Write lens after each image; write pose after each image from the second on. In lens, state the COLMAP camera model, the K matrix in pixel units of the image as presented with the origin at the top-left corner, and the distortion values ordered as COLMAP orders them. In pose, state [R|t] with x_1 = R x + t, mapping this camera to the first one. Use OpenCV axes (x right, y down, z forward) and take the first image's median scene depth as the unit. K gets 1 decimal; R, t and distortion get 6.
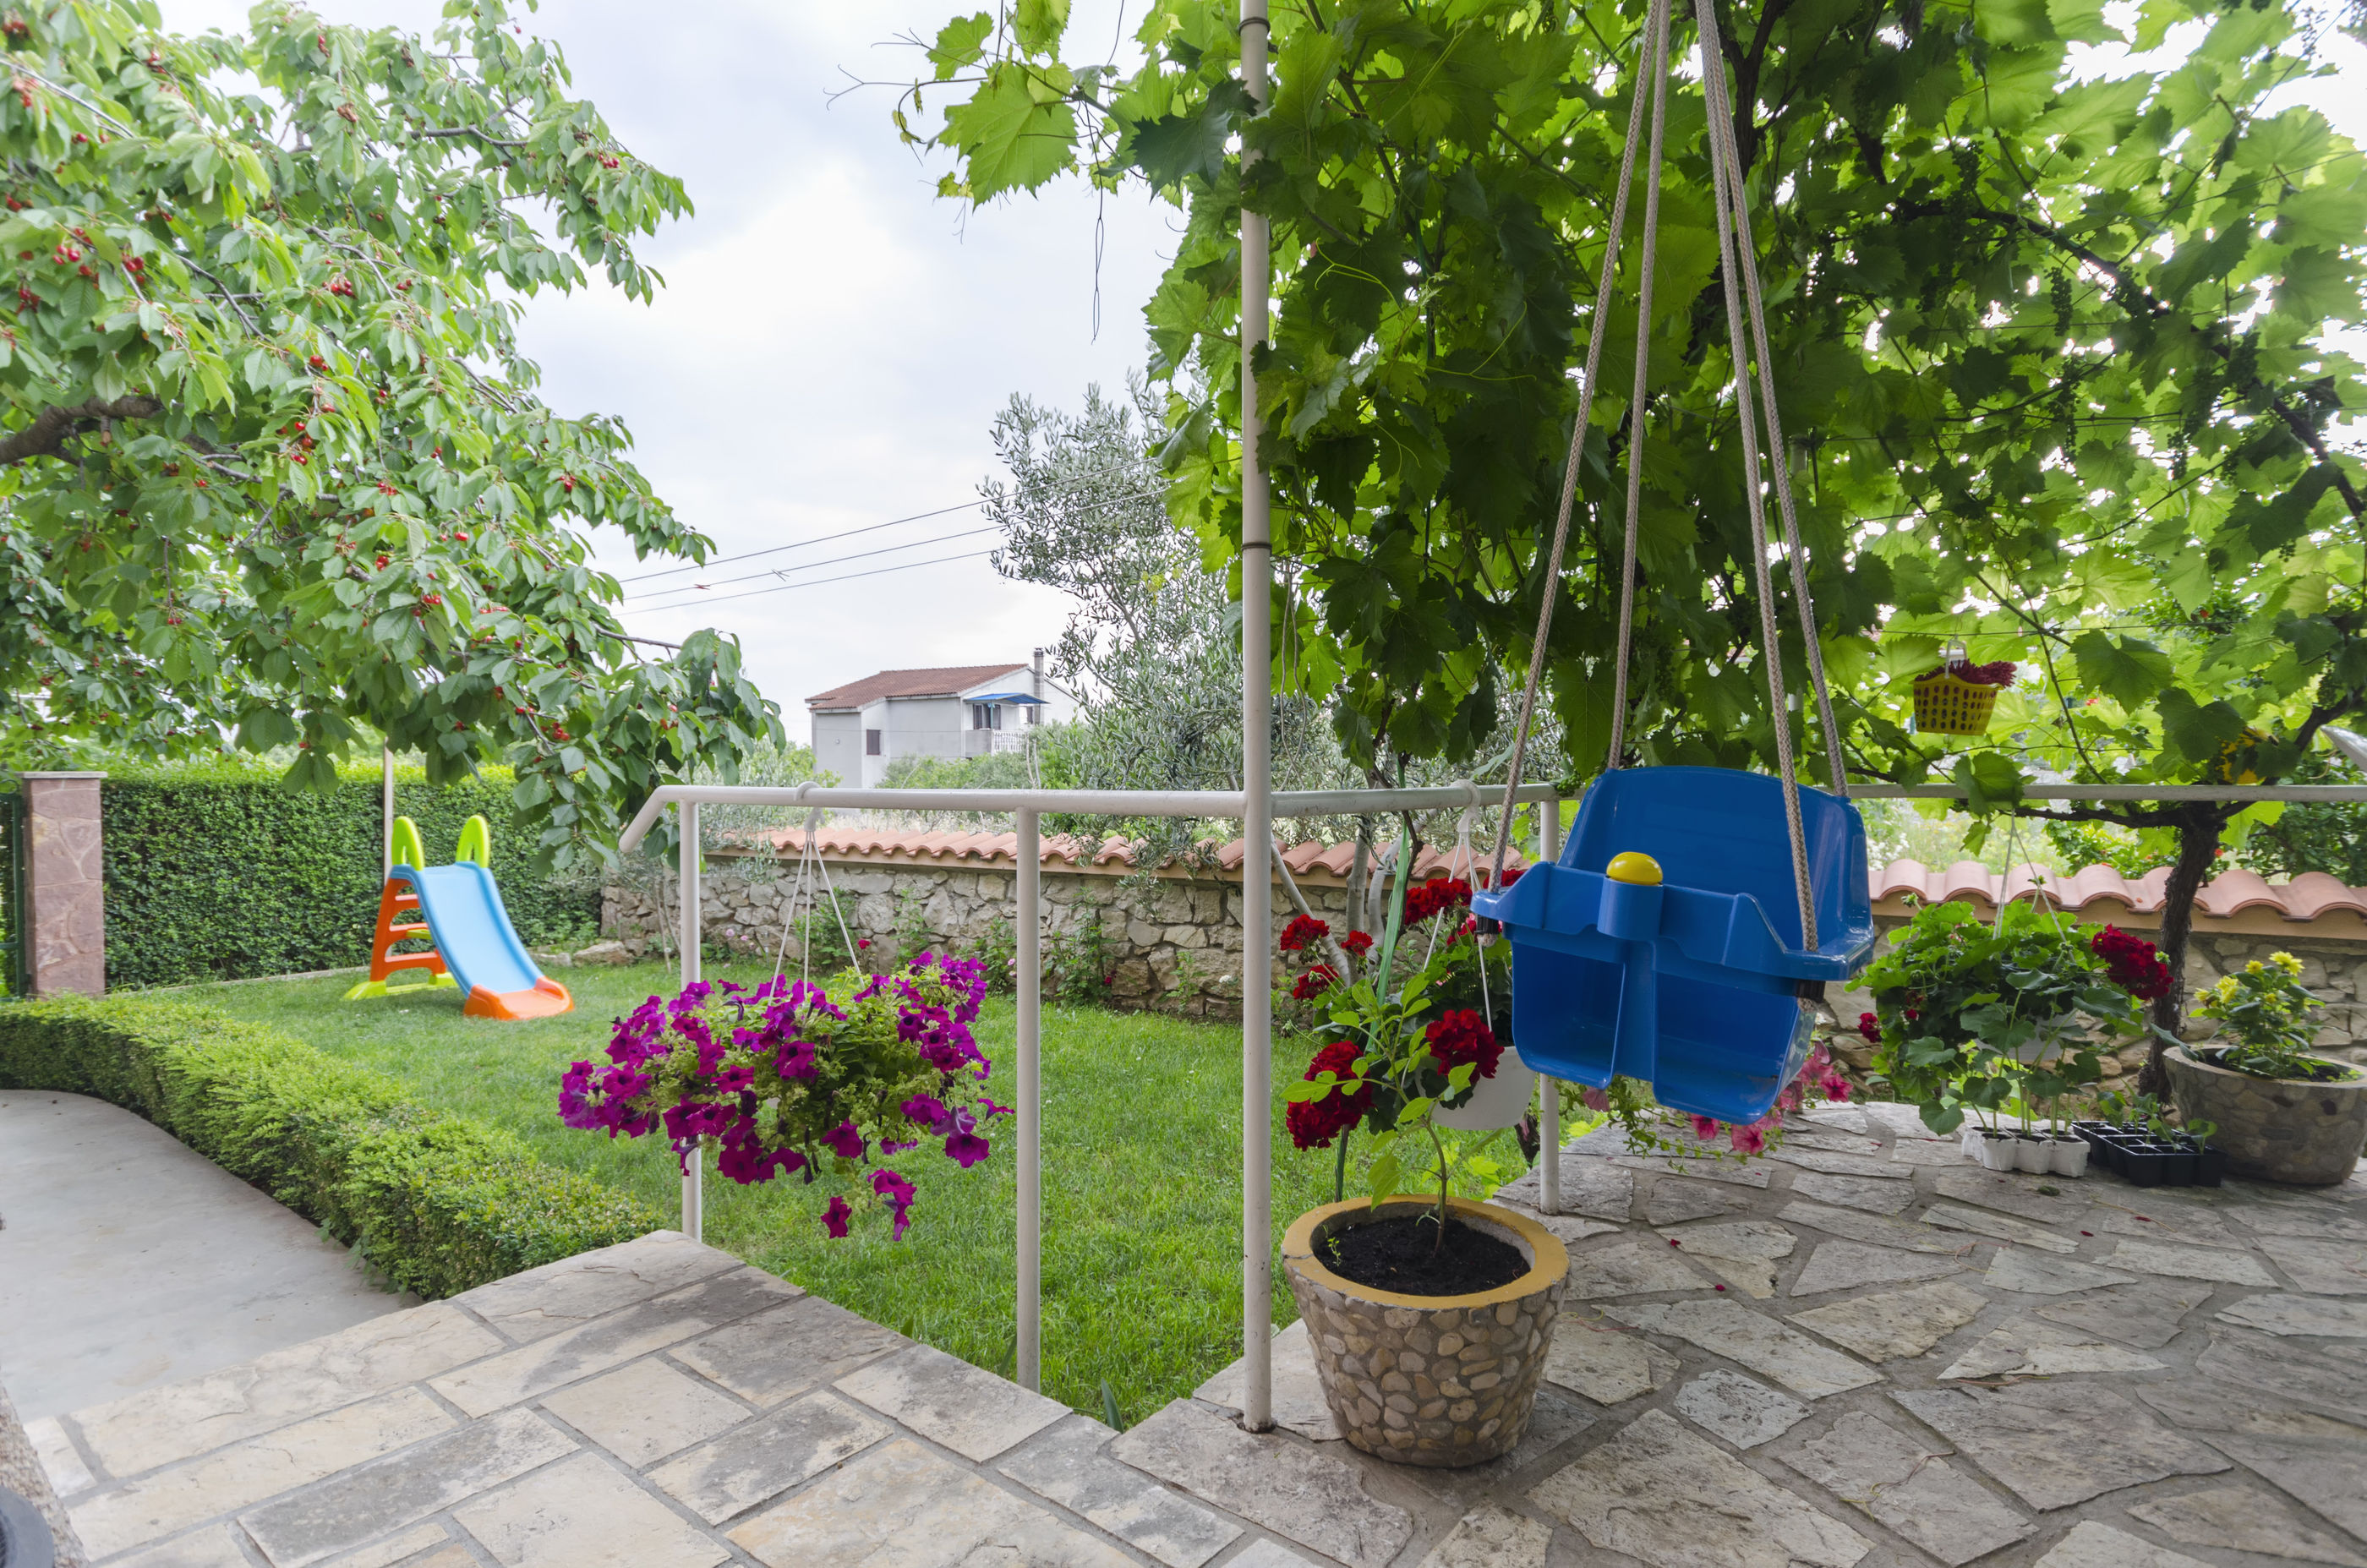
lens RADIAL K [[1223.1, 0, 1183.5], [0, 1223.1, 784.0], [0, 0, 1]] dist [0.028772, -0.020800]
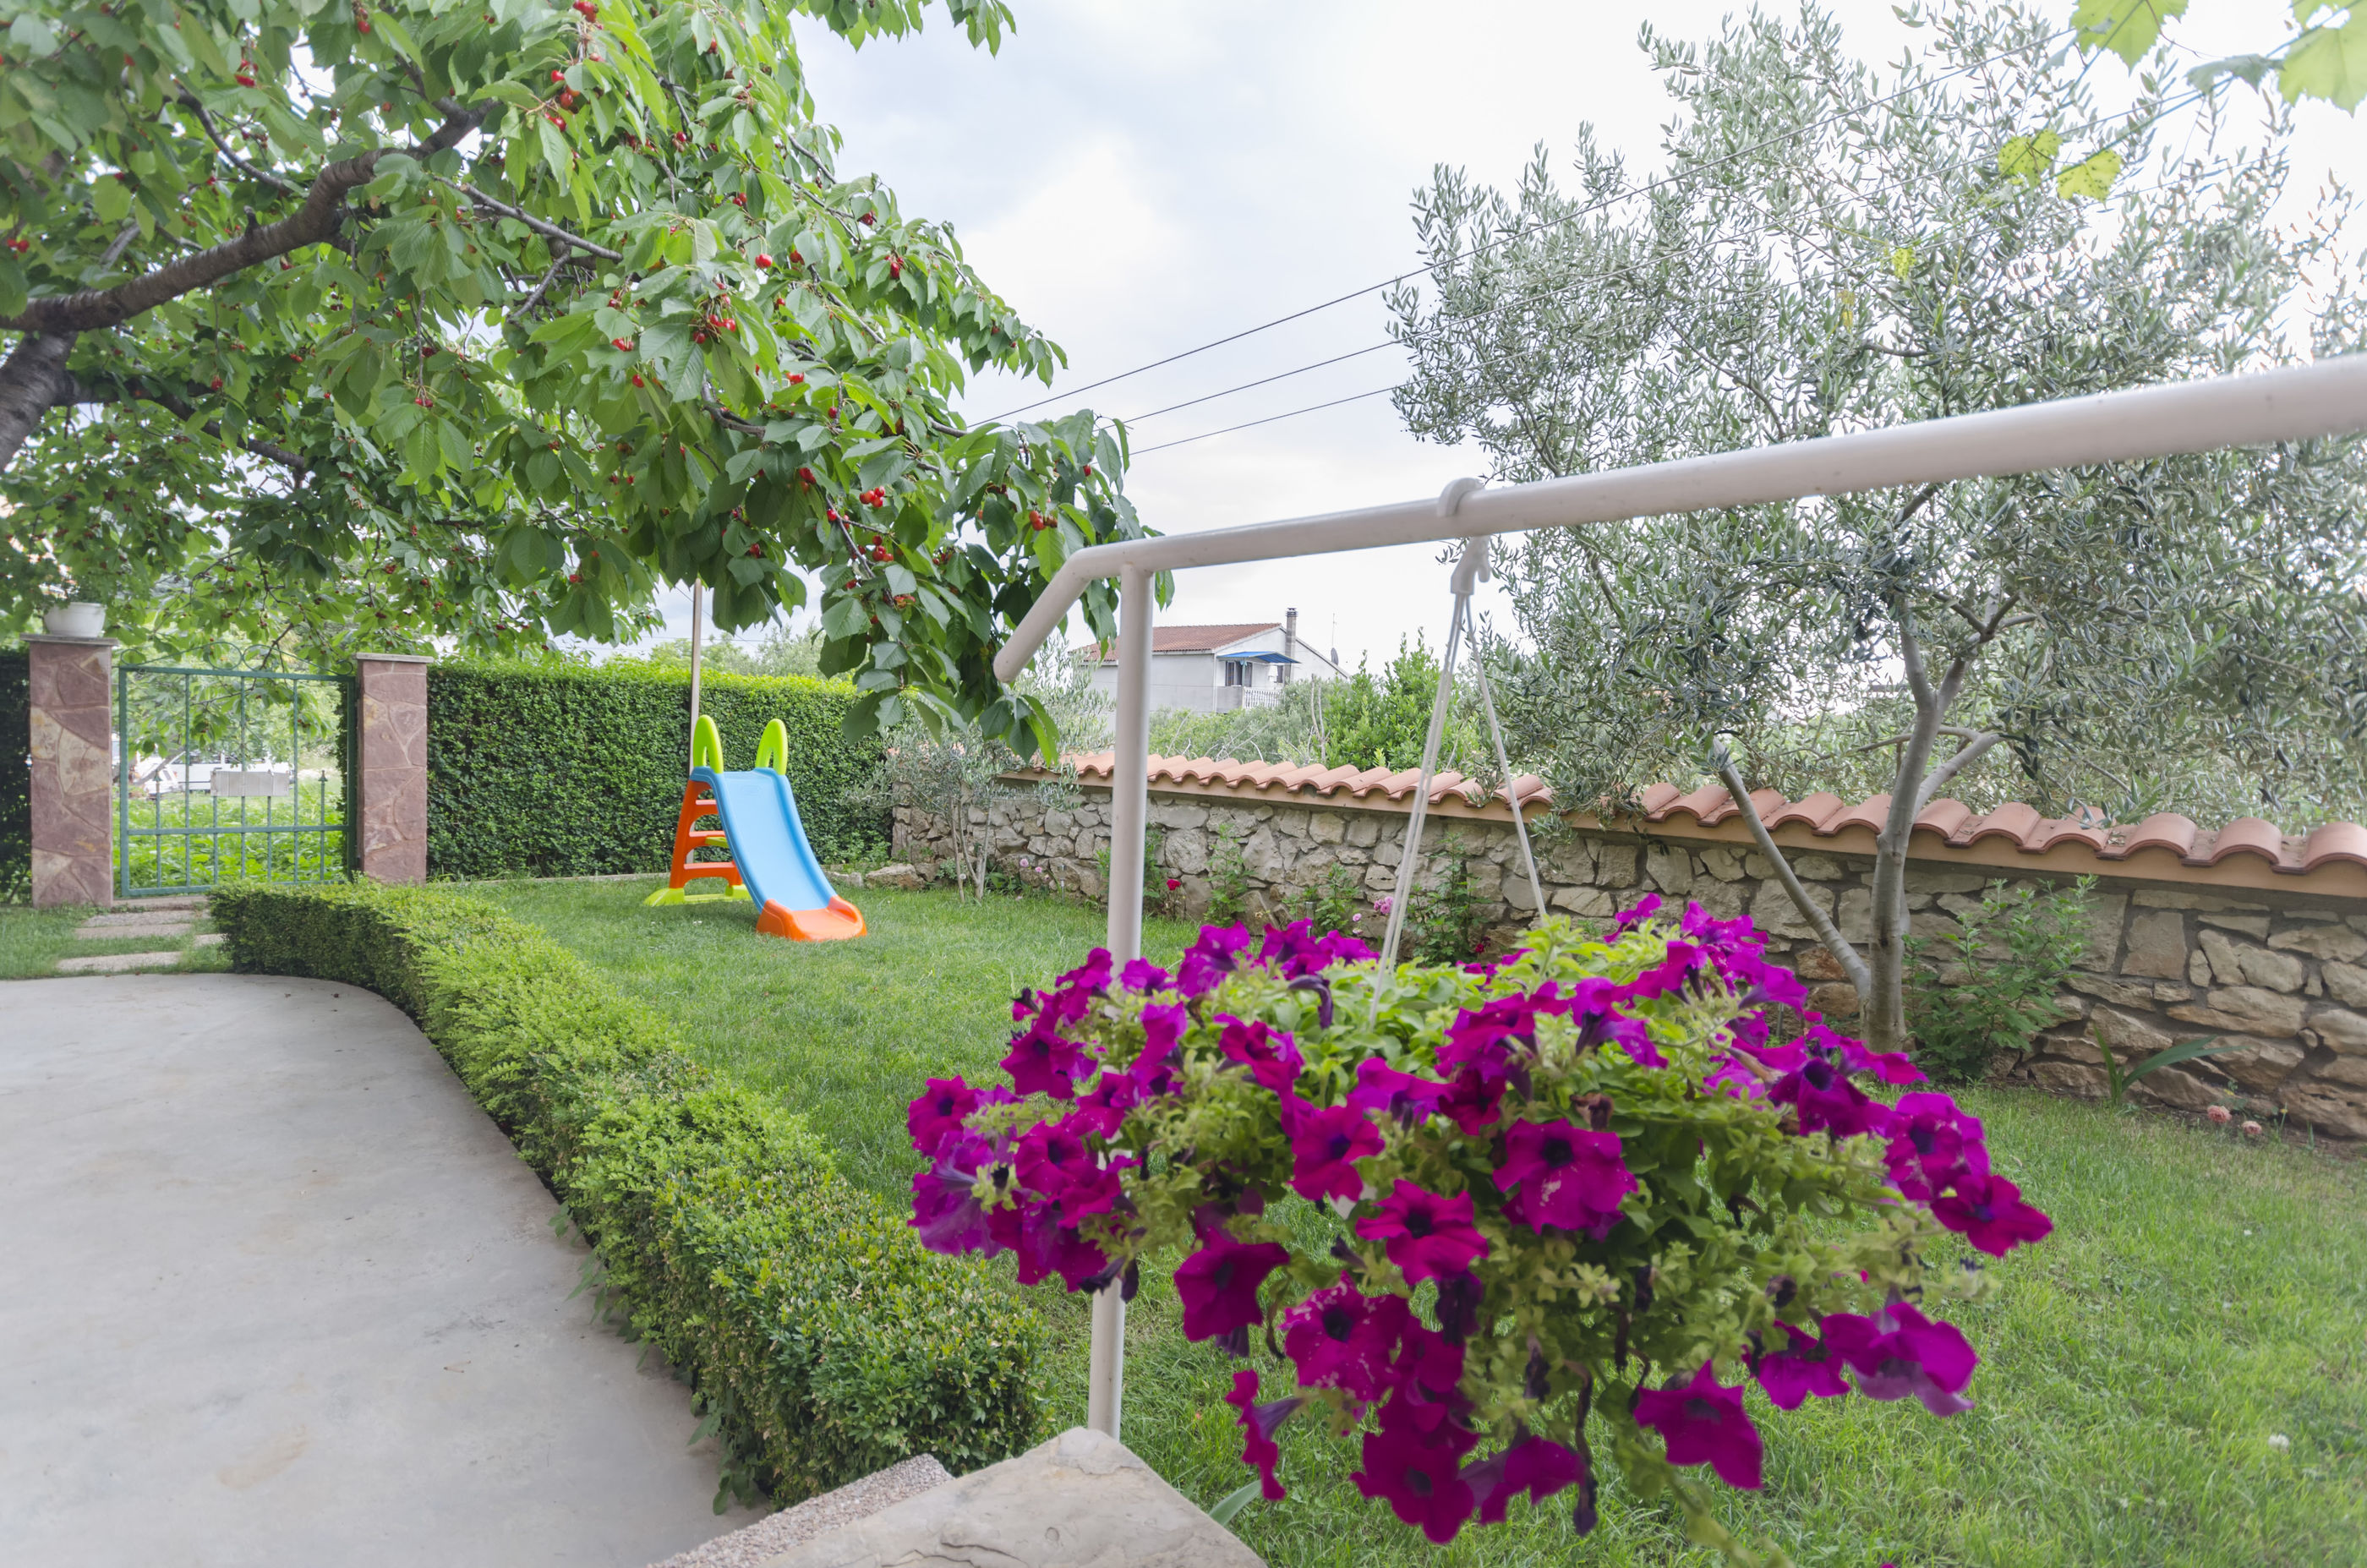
lens RADIAL K [[1145.3, 0, 1183.5], [0, 1145.3, 784.0], [0, 0, 1]] dist [-0.000790, -0.000465]
pose [[0.982201, 0.050310, -0.180970, -0.112490], [-0.045307, 0.998471, 0.031678, 0.033531], [0.182287, -0.022915, 0.982978, 0.203792]]
